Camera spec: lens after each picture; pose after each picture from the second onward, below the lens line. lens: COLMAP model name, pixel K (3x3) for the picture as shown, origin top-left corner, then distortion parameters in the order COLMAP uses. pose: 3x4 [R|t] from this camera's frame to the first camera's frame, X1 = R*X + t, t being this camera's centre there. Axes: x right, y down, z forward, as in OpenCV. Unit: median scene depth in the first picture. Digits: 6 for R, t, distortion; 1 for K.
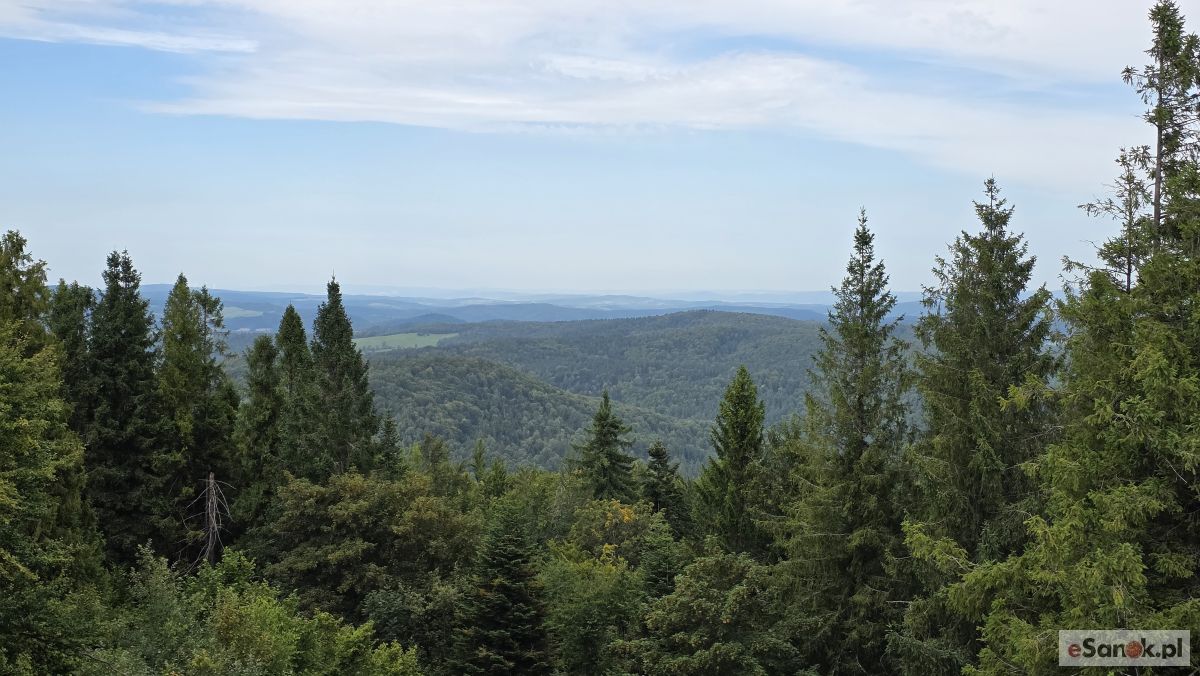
lens RADIAL K [[1612.9, 0, 602.2], [0, 1612.9, 326.5], [0, 0, 1]] dist [0.101727, 0.000000]
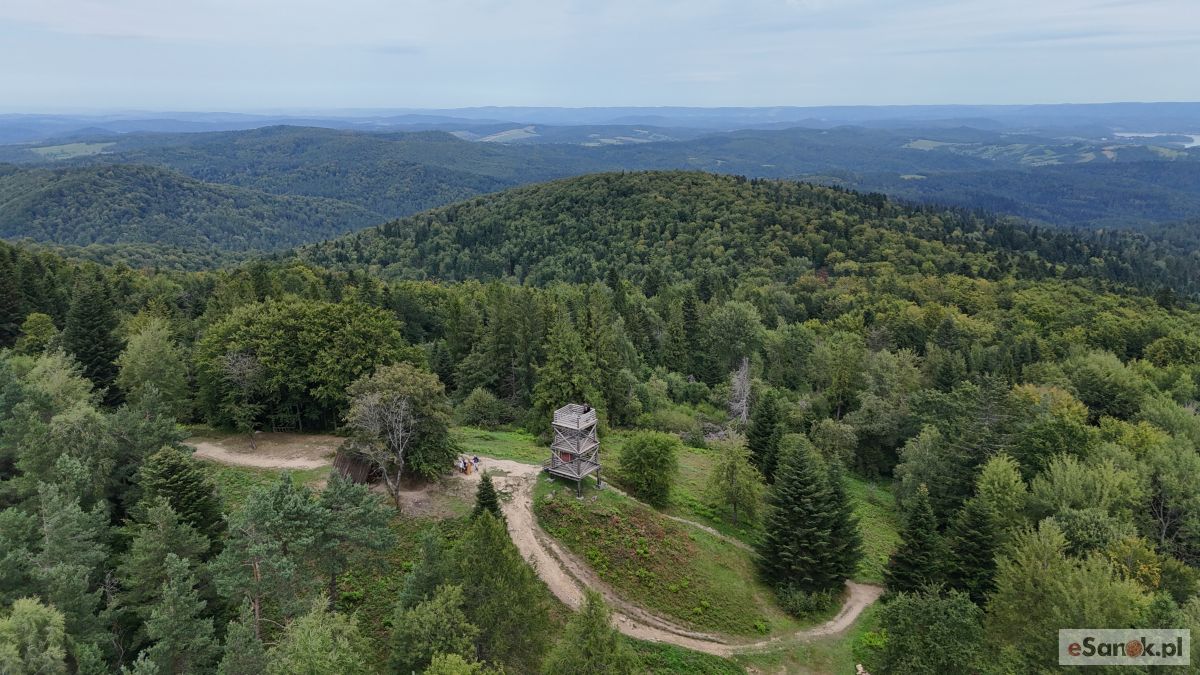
lens RADIAL K [[894.4, 0, 591.7], [0, 894.4, 346.7], [0, 0, 1]] dist [0.102127, -0.085959]
pose [[0.925021, -0.118662, 0.360910, -0.374321], [0.029691, 0.969645, 0.242706, -0.343051], [-0.378755, -0.213792, 0.900465, -1.019165]]
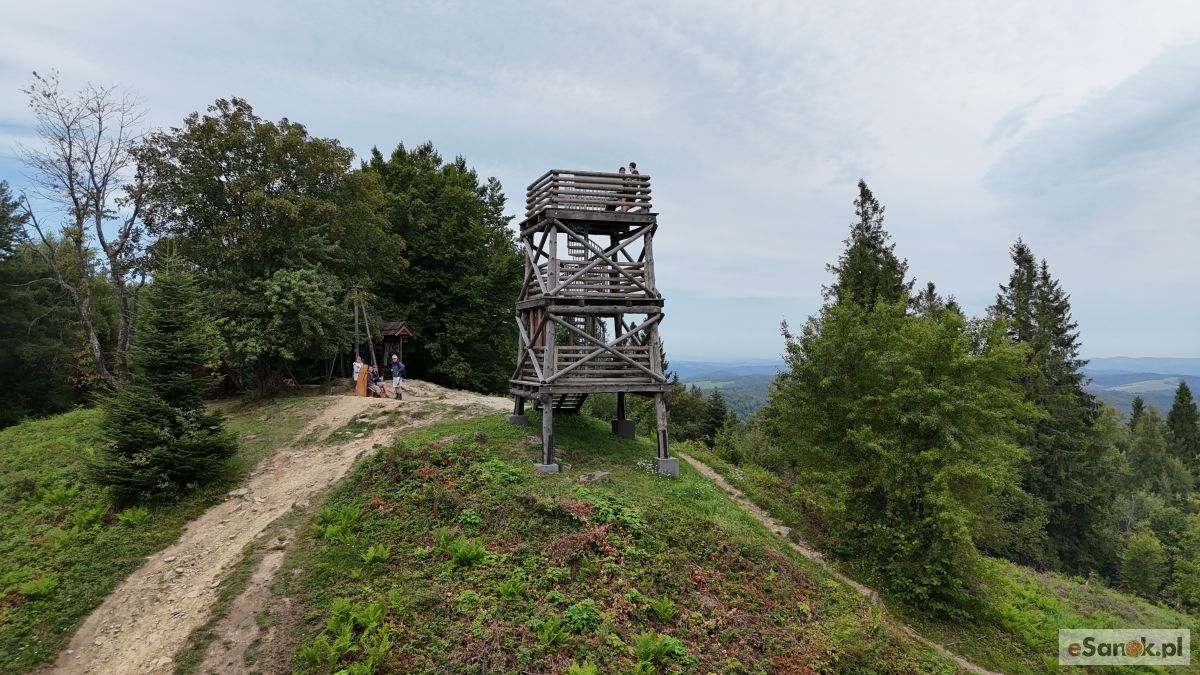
lens RADIAL K [[894.4, 0, 598.8], [0, 894.4, 334.8], [0, 0, 1]] dist [0.102127, -0.085959]
pose [[0.971515, -0.009847, -0.236772, 0.083233], [-0.001747, 0.998812, -0.048708, 0.078723], [0.236971, 0.047735, 0.970343, -0.349538]]
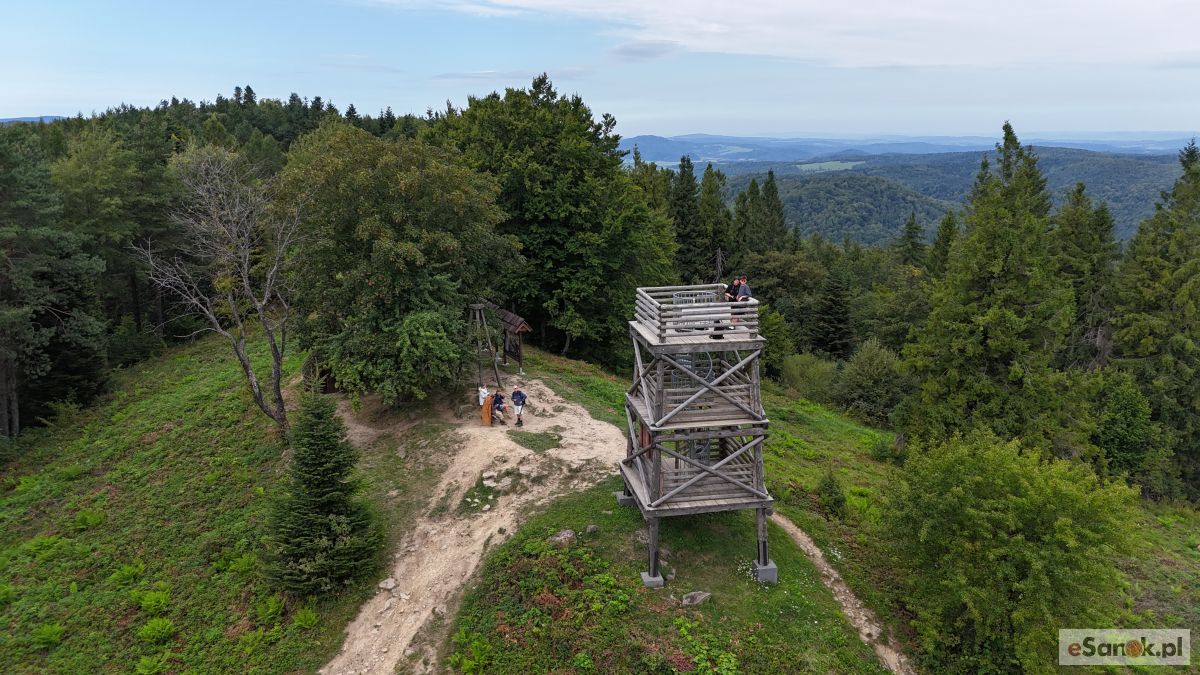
lens RADIAL K [[894.4, 0, 599.1], [0, 894.4, 336.2], [0, 0, 1]] dist [0.102127, -0.085959]
pose [[0.931937, 0.074028, -0.354984, 0.087187], [-0.003311, 0.980637, 0.195809, -0.046592], [0.362606, -0.181306, 0.914136, -0.353442]]
